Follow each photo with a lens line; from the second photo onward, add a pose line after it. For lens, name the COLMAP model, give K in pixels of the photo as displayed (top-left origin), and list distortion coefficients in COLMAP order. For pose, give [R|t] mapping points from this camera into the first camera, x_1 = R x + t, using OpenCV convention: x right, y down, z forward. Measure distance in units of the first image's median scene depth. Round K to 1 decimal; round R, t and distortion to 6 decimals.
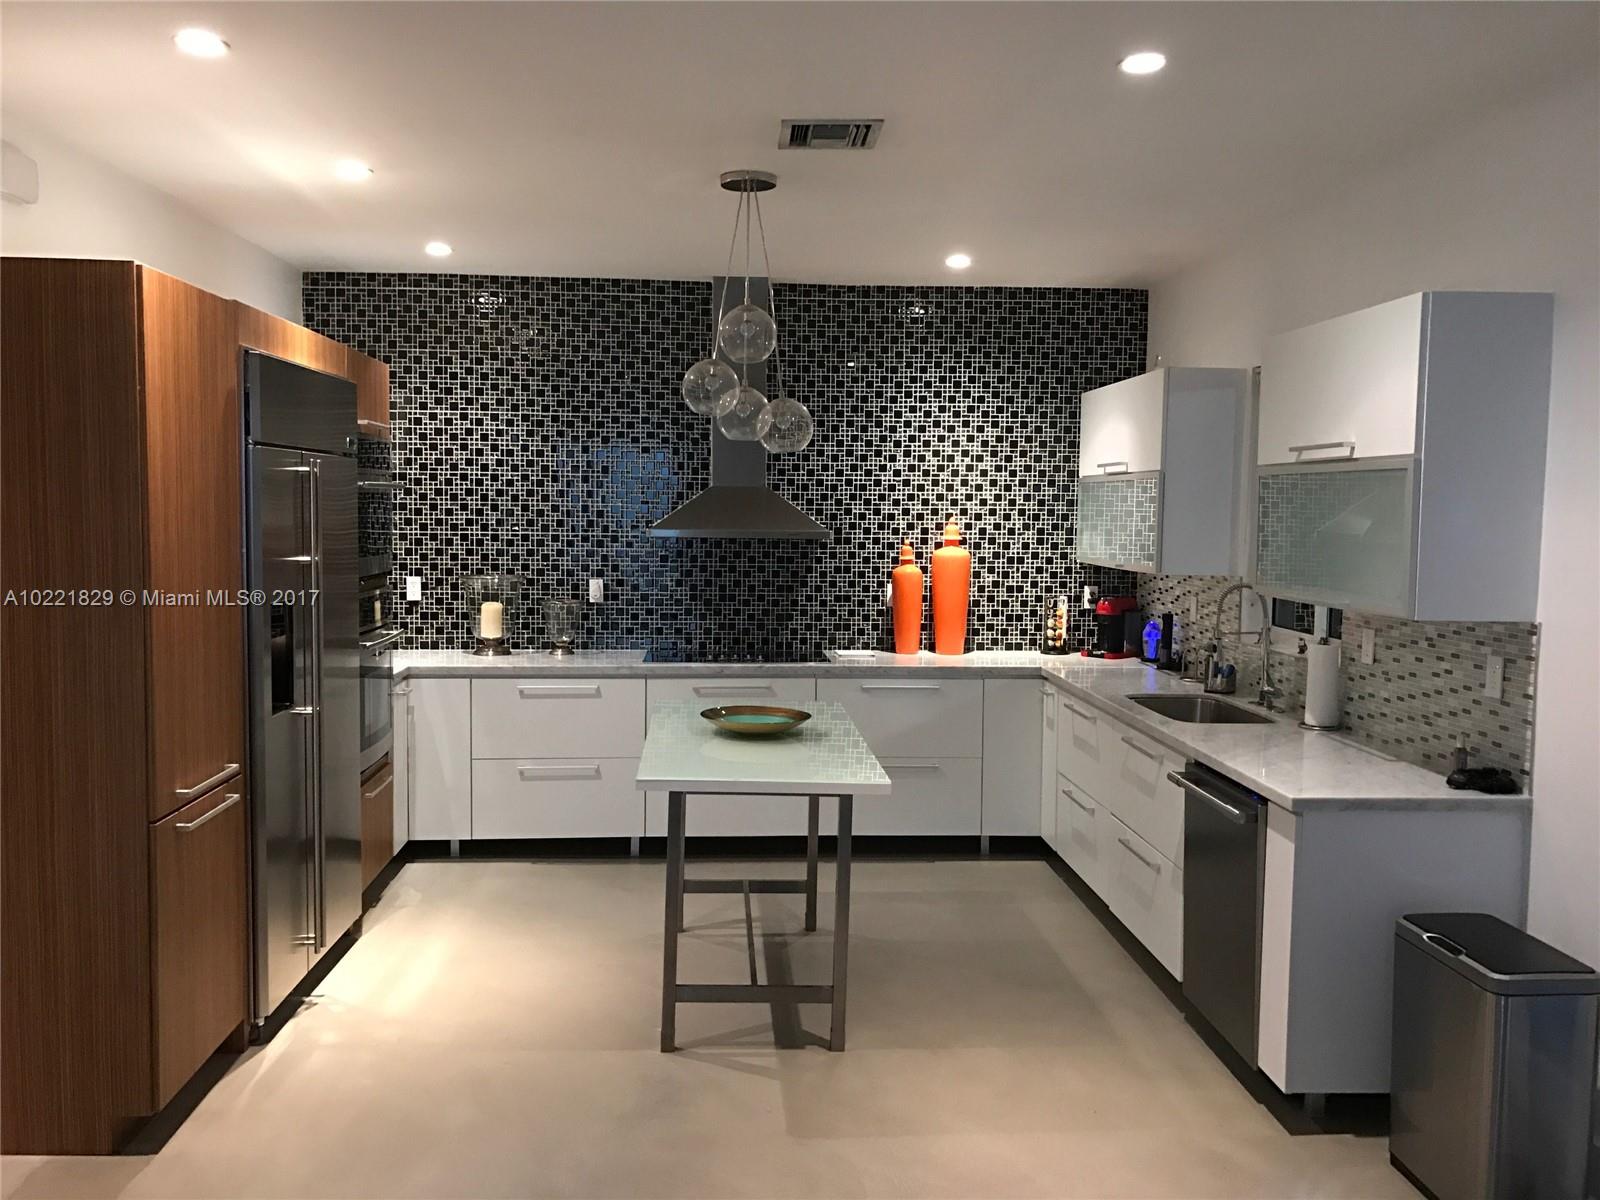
lens RADIAL K [[1330.3, 0, 803.0], [0, 1330.3, 604.8], [0, 0, 1]] dist [0.048299, -0.056114]
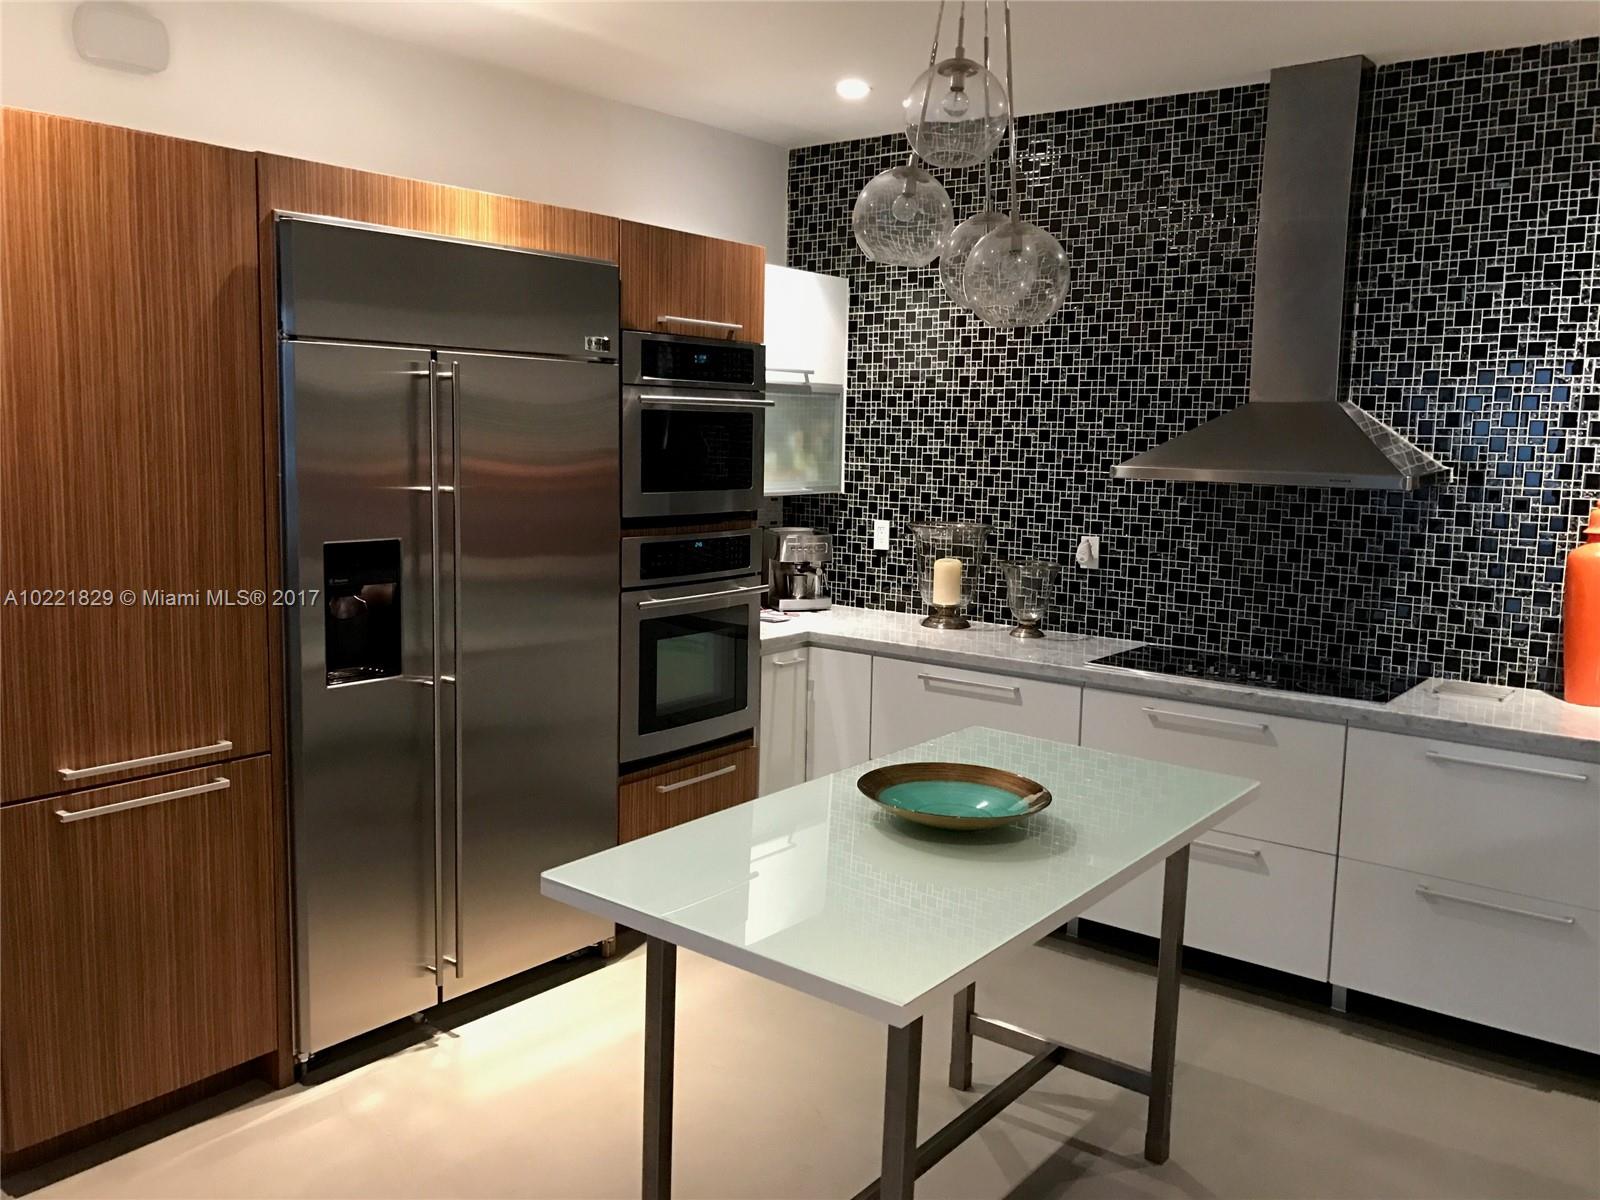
lens RADIAL K [[1330.3, 0, 798.6], [0, 1330.3, 588.7], [0, 0, 1]] dist [0.048299, -0.056114]
pose [[0.741916, 0.084783, -0.665111, 0.206419], [-0.062528, 0.996399, 0.057265, -0.022590], [0.667571, -0.000897, 0.744546, 0.369586]]
